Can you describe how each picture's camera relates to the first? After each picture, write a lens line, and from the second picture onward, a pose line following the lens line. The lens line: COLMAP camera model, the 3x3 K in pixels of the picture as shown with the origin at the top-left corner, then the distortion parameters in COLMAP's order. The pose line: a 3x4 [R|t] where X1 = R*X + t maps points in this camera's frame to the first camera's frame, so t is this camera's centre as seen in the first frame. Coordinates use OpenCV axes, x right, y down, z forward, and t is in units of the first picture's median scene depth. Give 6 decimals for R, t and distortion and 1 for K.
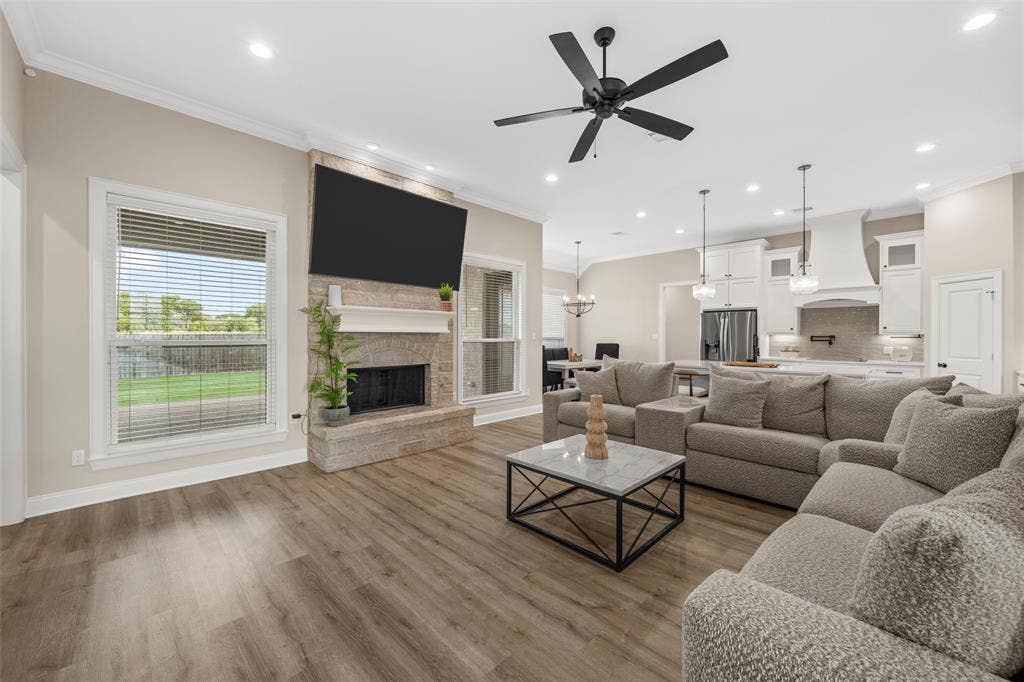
lens RADIAL K [[394.4, 0, 512.0], [0, 394.4, 341.0], [0, 0, 1]] dist [-0.000324, -0.000077]
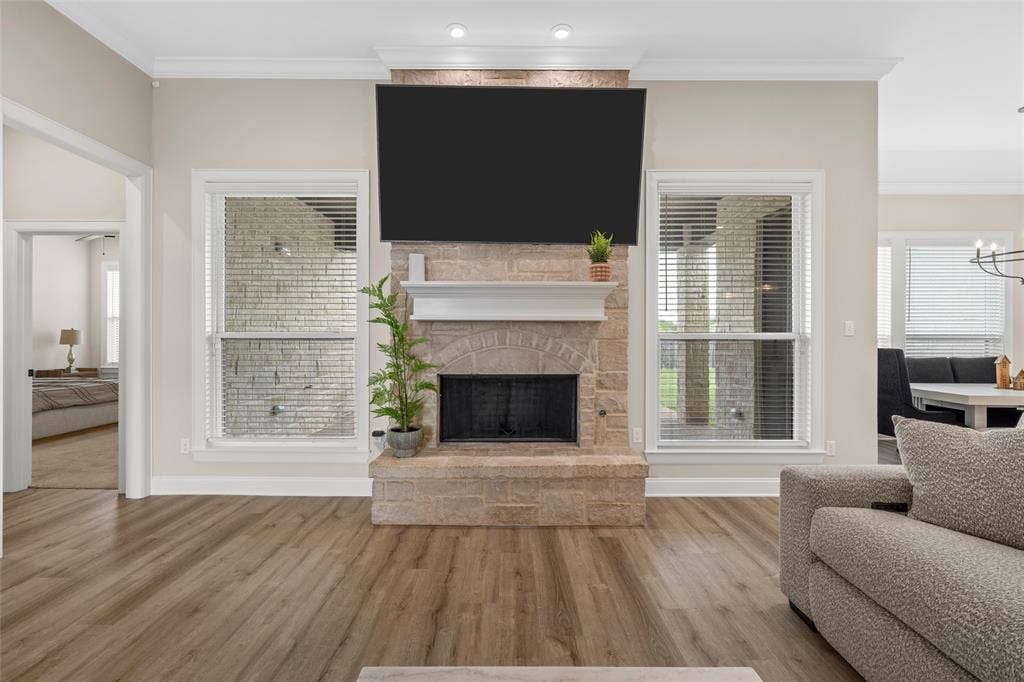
lens RADIAL K [[448.6, 0, 511.6], [0, 448.6, 336.3], [0, 0, 1]] dist [0.000475, -0.000071]
pose [[0.709505, 0.000477, -0.704700, 0.193105], [-0.009730, 0.999911, -0.009119, 0.008502], [0.704633, 0.013326, 0.709446, 0.461843]]
